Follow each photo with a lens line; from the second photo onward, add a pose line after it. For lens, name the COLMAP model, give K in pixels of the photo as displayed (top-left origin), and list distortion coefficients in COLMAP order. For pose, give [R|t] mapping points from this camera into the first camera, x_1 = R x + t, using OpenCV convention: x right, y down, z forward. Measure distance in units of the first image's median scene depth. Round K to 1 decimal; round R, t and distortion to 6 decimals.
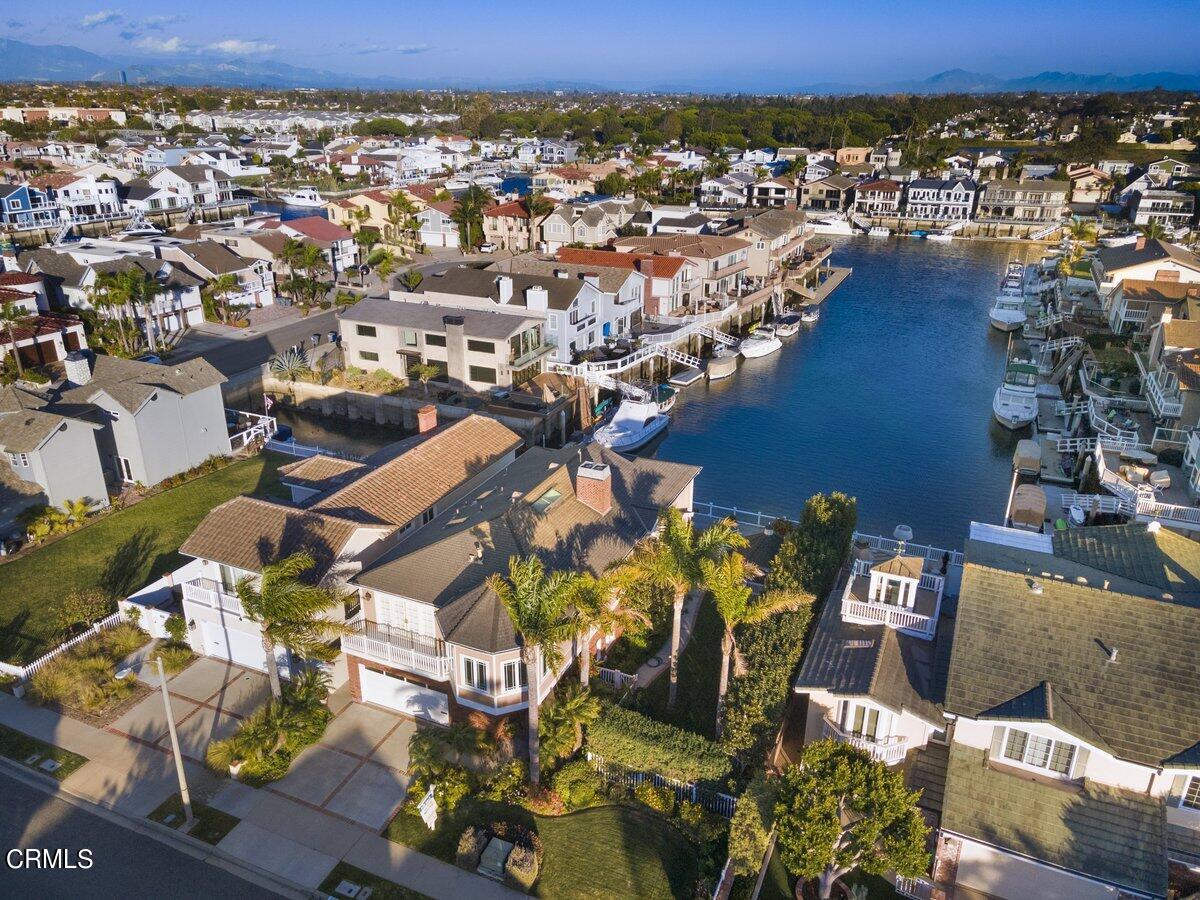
lens RADIAL K [[861.3, 0, 600.0], [0, 861.3, 450.0], [0, 0, 1]] dist [0.071559, 0.002331]
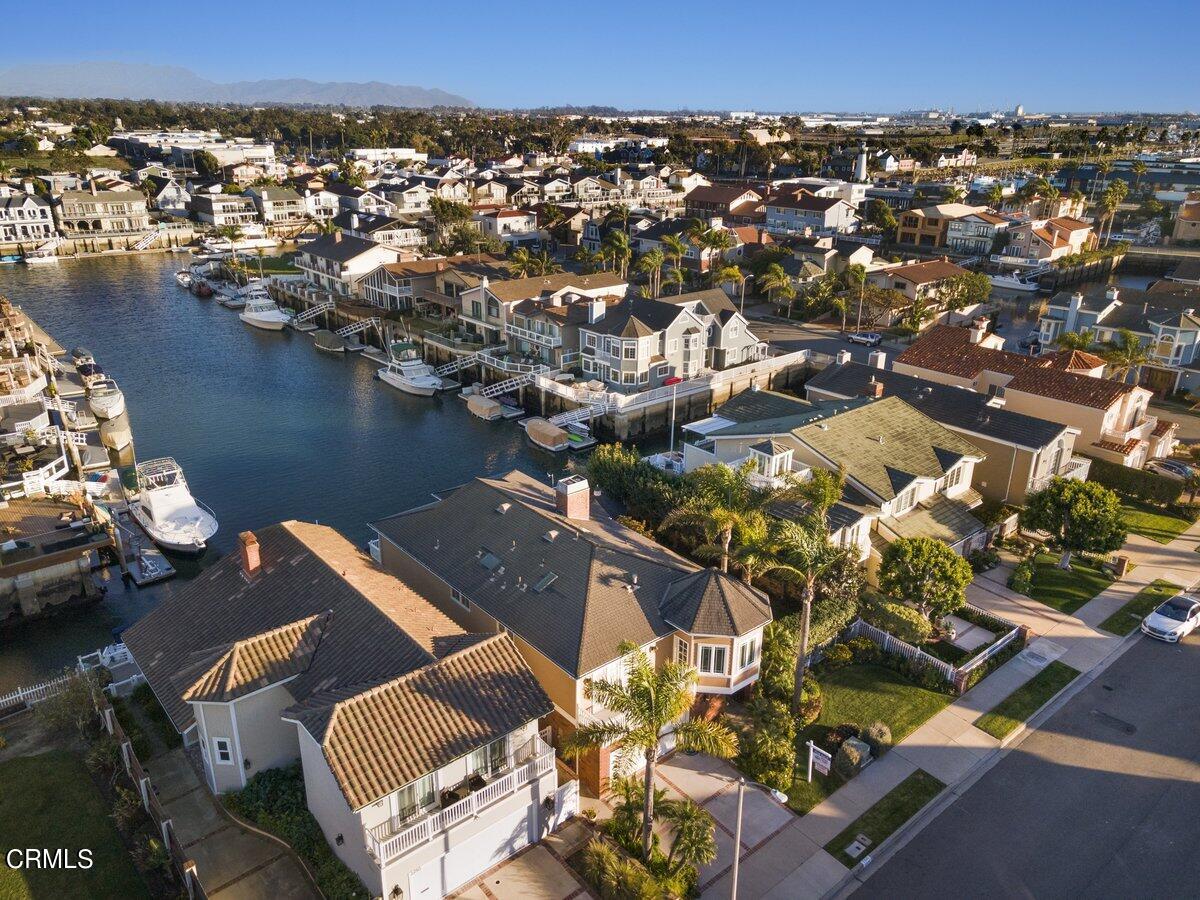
lens RADIAL K [[877.1, 0, 596.5], [0, 877.1, 448.6], [0, 0, 1]] dist [0.047025, 0.011514]
pose [[0.436661, -0.330683, 0.836646, -0.222701], [0.338252, 0.922102, 0.187920, -0.053104], [-0.833615, 0.200940, 0.514500, 0.111134]]
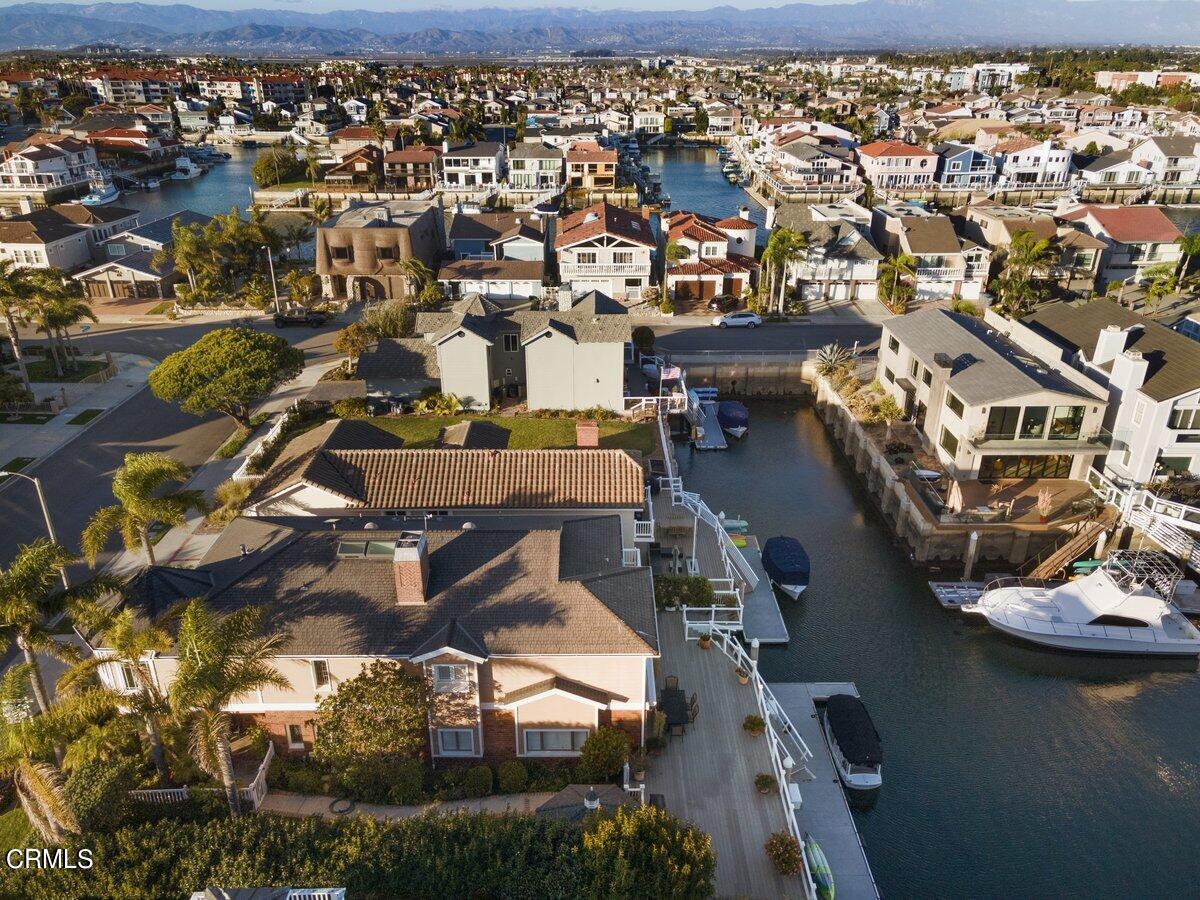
lens RADIAL K [[888.7, 0, 600.0], [0, 888.7, 450.0], [0, 0, 1]] dist [0.033810, 0.026206]
pose [[0.409967, 0.366354, -0.835291, 0.171946], [-0.343749, 0.910321, 0.230547, -0.072477], [0.844845, 0.192614, 0.499136, 0.190163]]
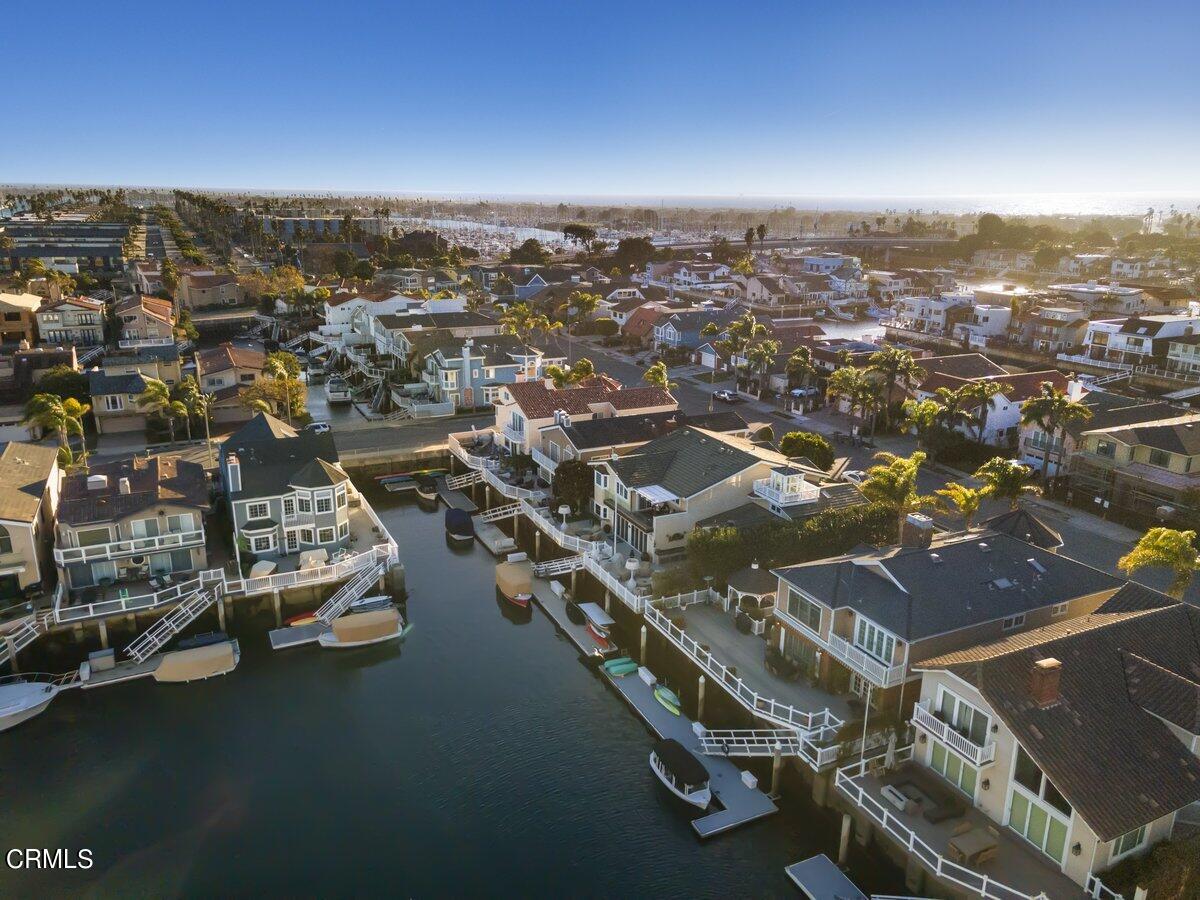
lens RADIAL K [[877.1, 0, 596.5], [0, 877.1, 448.6], [0, 0, 1]] dist [0.047025, 0.011514]
pose [[-0.765147, -0.200033, 0.611995, -0.108867], [0.226262, 0.806352, 0.546444, -0.225648], [-0.602790, 0.556581, -0.571718, 0.507051]]
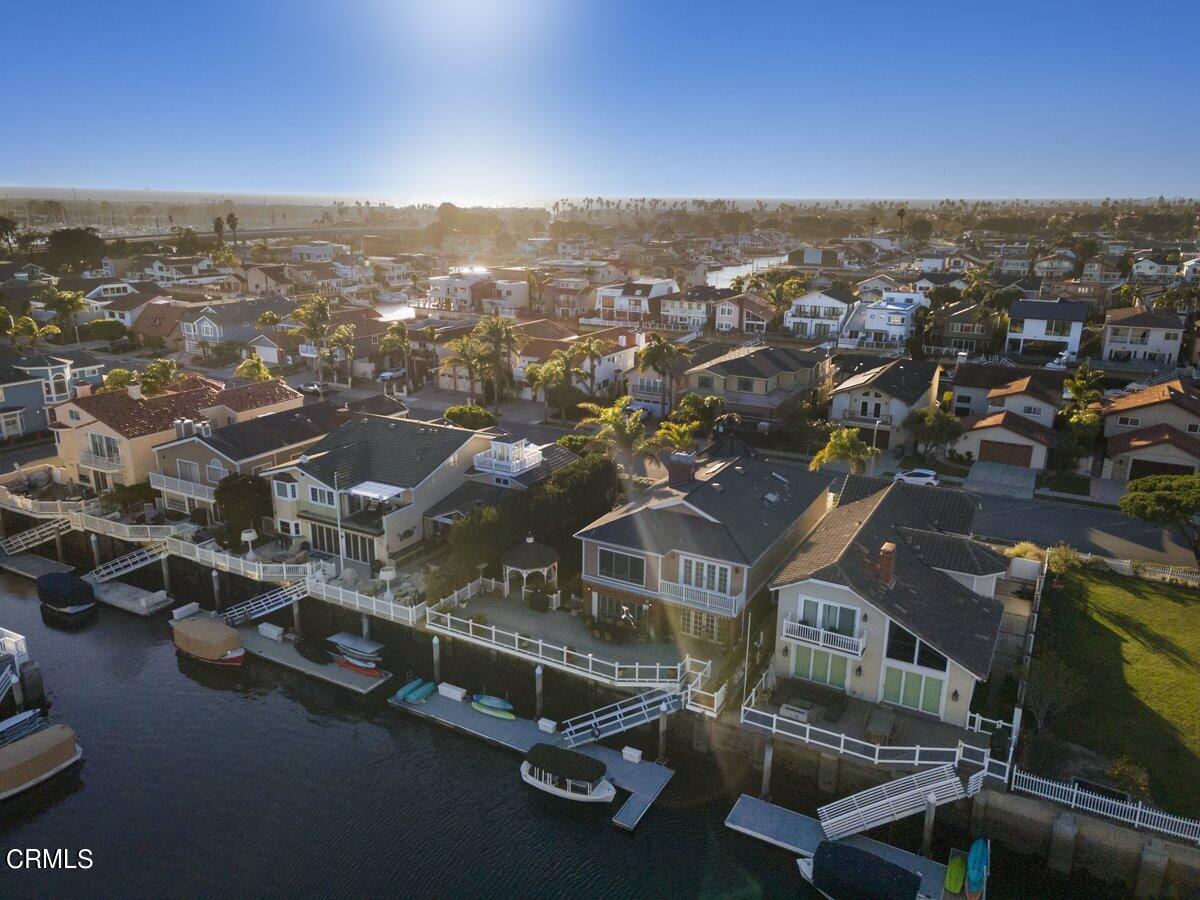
lens RADIAL K [[877.1, 0, 596.5], [0, 877.1, 448.6], [0, 0, 1]] dist [0.047025, 0.011514]
pose [[-0.995890, -0.042181, 0.080146, 0.002666], [0.016944, 0.782526, 0.622388, -0.209047], [-0.088969, 0.621188, -0.778595, 0.524311]]
